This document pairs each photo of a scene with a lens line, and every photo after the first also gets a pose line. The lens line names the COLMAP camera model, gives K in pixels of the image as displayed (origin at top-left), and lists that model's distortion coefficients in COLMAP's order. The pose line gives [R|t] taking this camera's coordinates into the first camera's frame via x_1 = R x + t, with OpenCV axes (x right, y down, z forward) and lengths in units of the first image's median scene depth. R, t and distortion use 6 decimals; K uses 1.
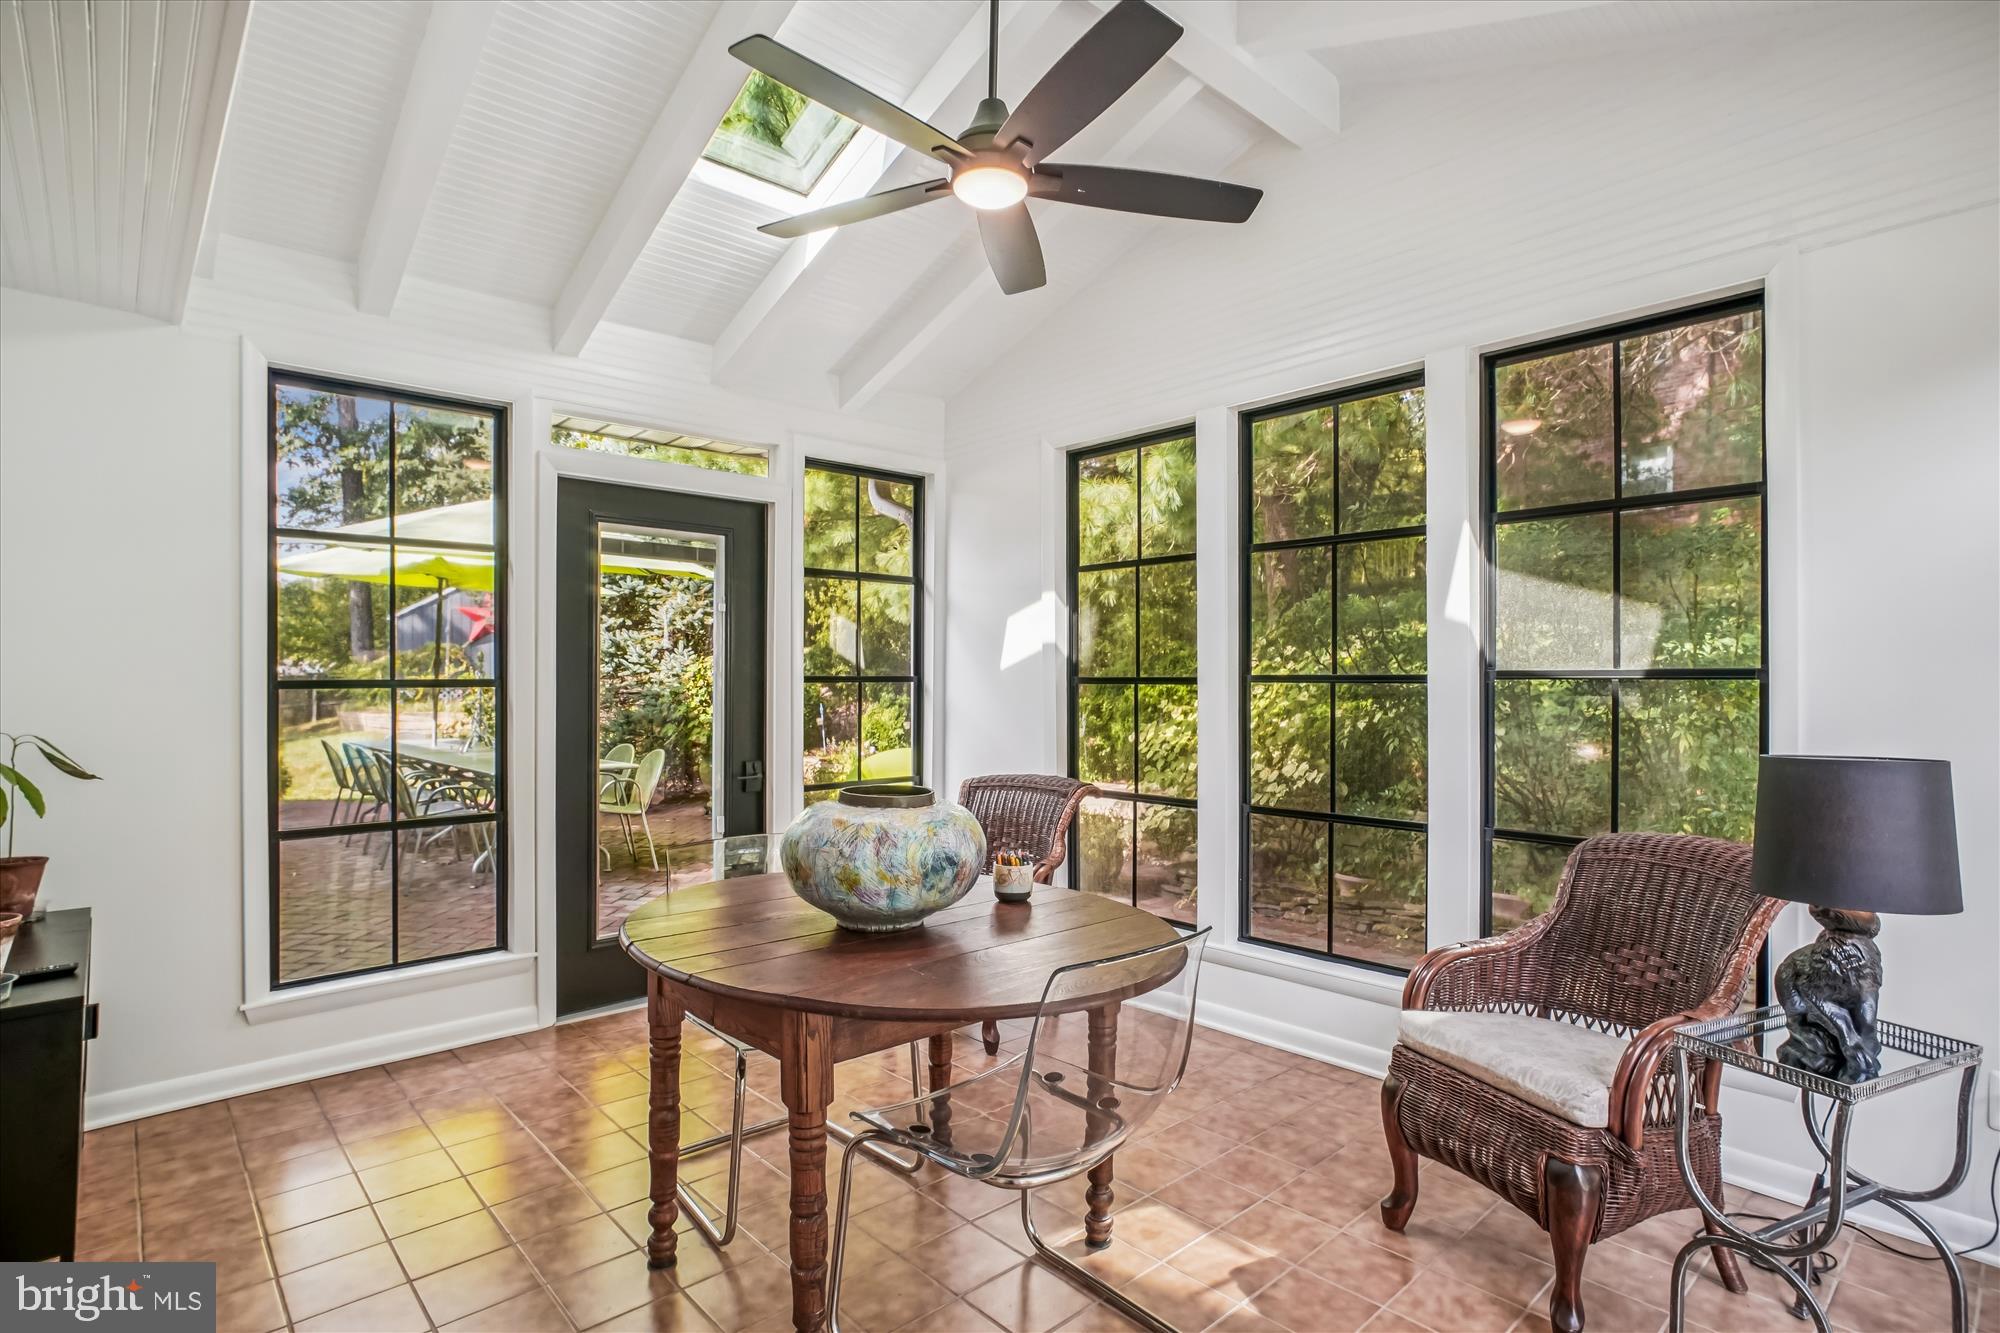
lens RADIAL K [[975.4, 0, 1001.2], [0, 975.4, 677.3], [0, 0, 1]] dist [-0.031353, 0.002455]
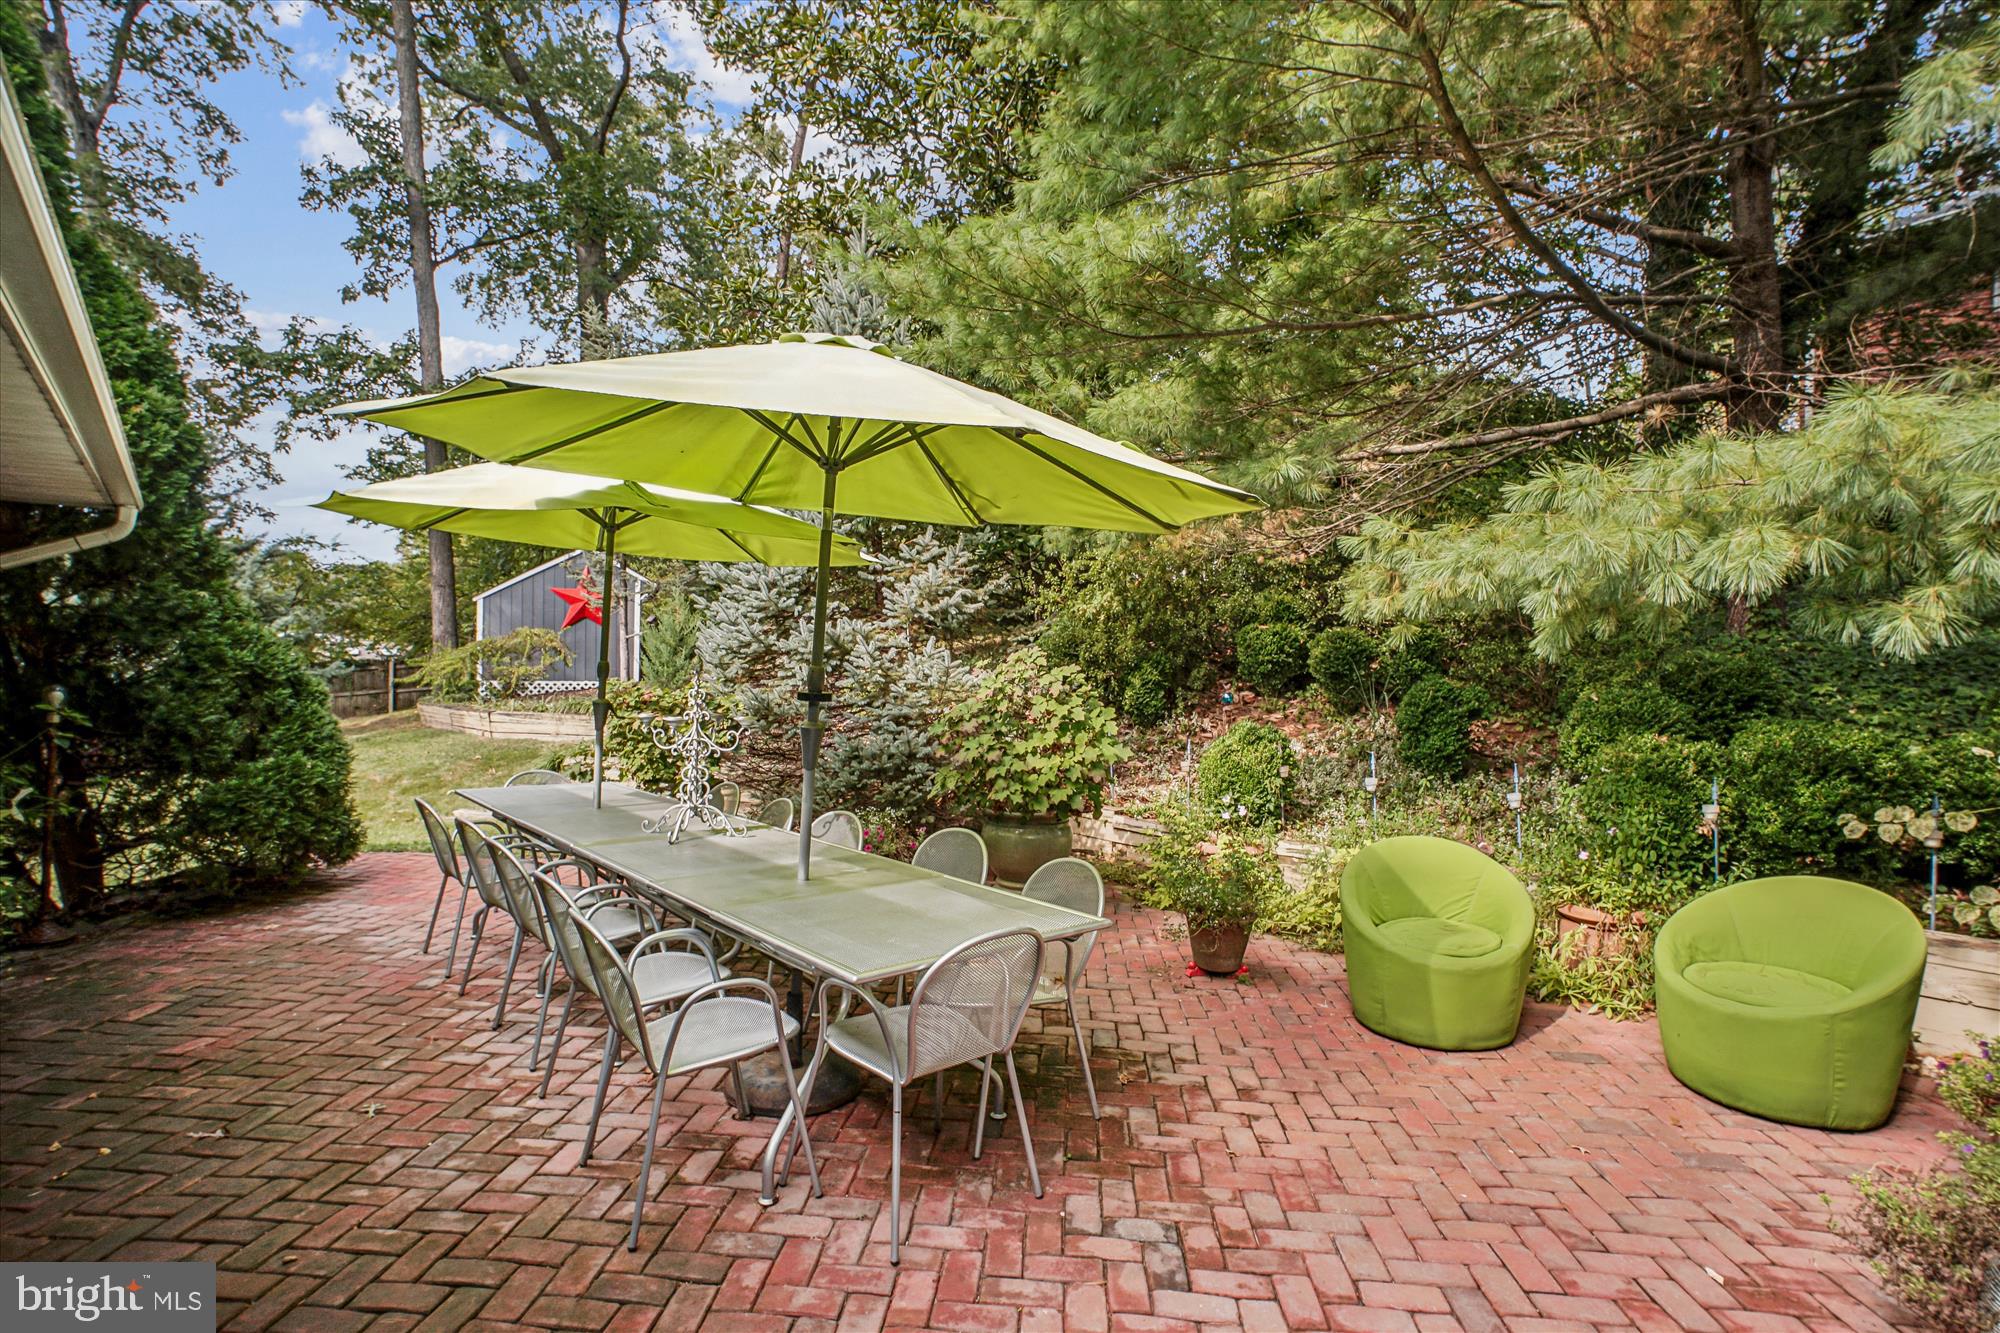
lens RADIAL K [[975.4, 0, 993.1], [0, 975.4, 664.6], [0, 0, 1]] dist [-0.031353, 0.002455]
pose [[0.997972, 0.019092, -0.060717, -0.242639], [-0.019440, 0.999798, -0.005144, -0.015411], [0.060606, 0.006314, 0.998142, 0.327231]]
